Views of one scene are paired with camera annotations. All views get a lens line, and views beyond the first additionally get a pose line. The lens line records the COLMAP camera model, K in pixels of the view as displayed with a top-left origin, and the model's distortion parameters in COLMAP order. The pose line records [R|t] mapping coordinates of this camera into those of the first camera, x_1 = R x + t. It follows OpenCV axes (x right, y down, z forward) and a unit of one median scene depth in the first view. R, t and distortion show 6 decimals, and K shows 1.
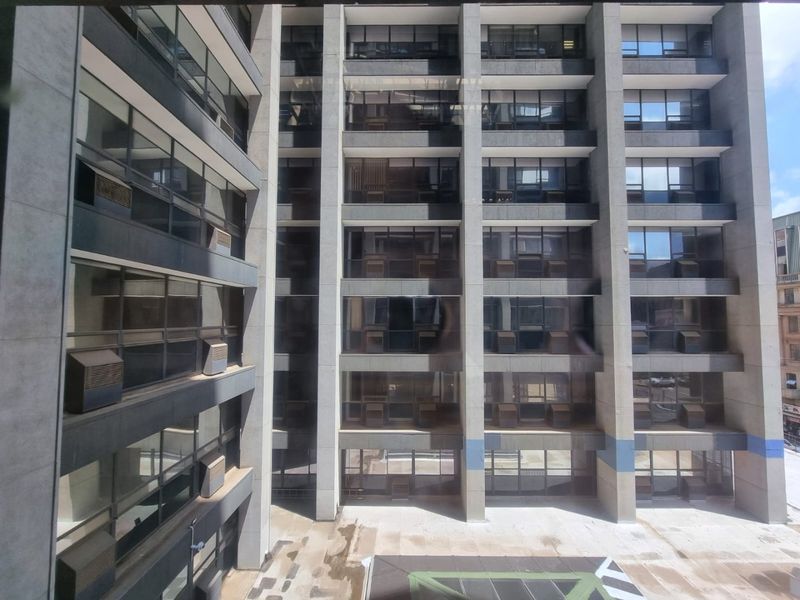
lens RADIAL K [[319.6, 0, 401.2], [0, 319.6, 306.6], [0, 0, 1]] dist [-0.000684, 0.000578]
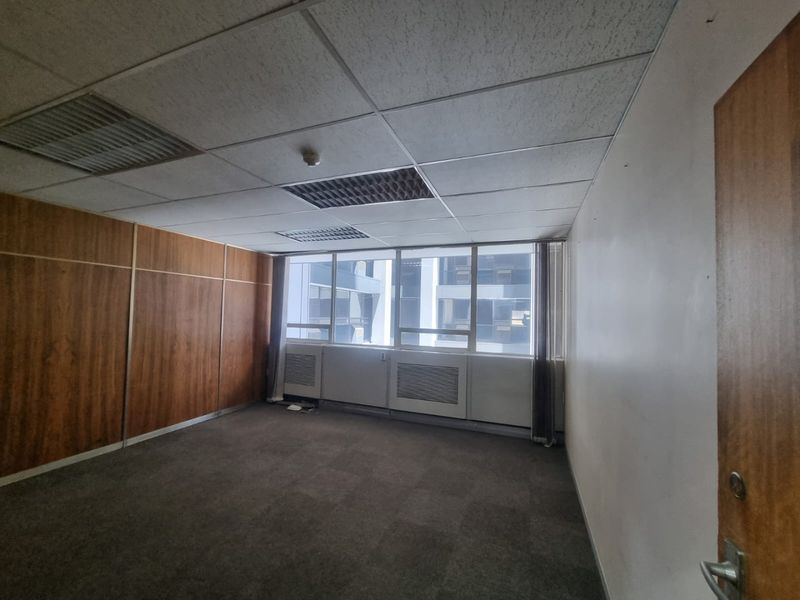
lens RADIAL K [[319.6, 0, 401.3], [0, 319.6, 306.3], [0, 0, 1]] dist [-0.000684, 0.000578]
pose [[0.930622, 0.008550, -0.365882, 0.189960], [-0.008029, 0.999963, 0.002946, -0.003553], [0.365894, 0.000196, 0.930657, -0.366324]]
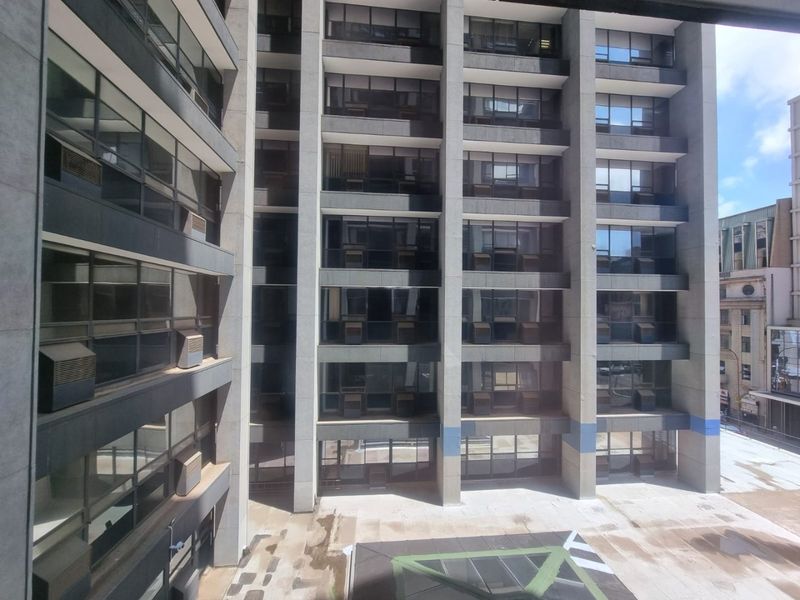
lens RADIAL K [[319.6, 0, 401.8], [0, 319.6, 306.4], [0, 0, 1]] dist [-0.000684, 0.000578]
pose [[0.994999, 0.008361, 0.099532, -0.038457], [-0.011261, 0.999527, 0.028608, -0.001831], [-0.099245, -0.029586, 0.994623, 0.000994]]
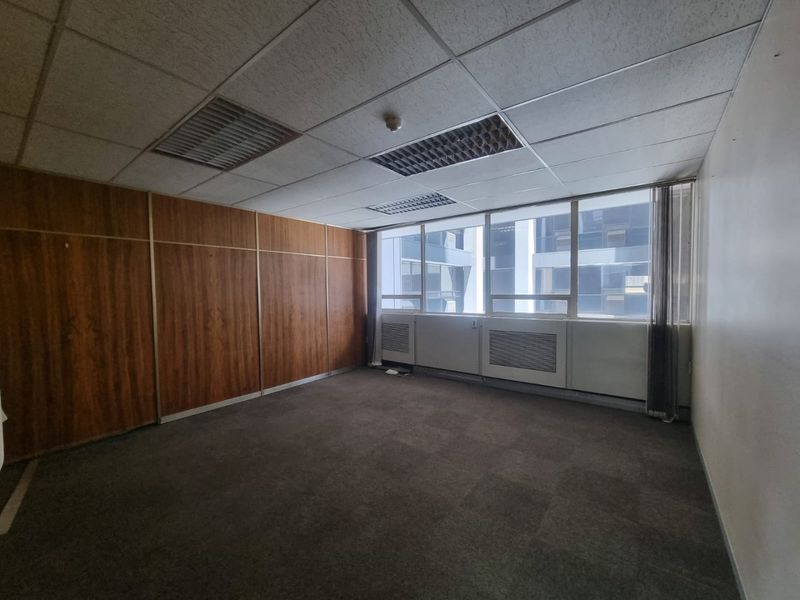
lens RADIAL K [[319.6, 0, 405.4], [0, 319.6, 304.5], [0, 0, 1]] dist [-0.000684, 0.000578]
pose [[0.798141, 0.013572, -0.602318, 0.192769], [0.037432, 0.996698, 0.072061, 0.001483], [0.601307, -0.080061, 0.794997, -0.368036]]
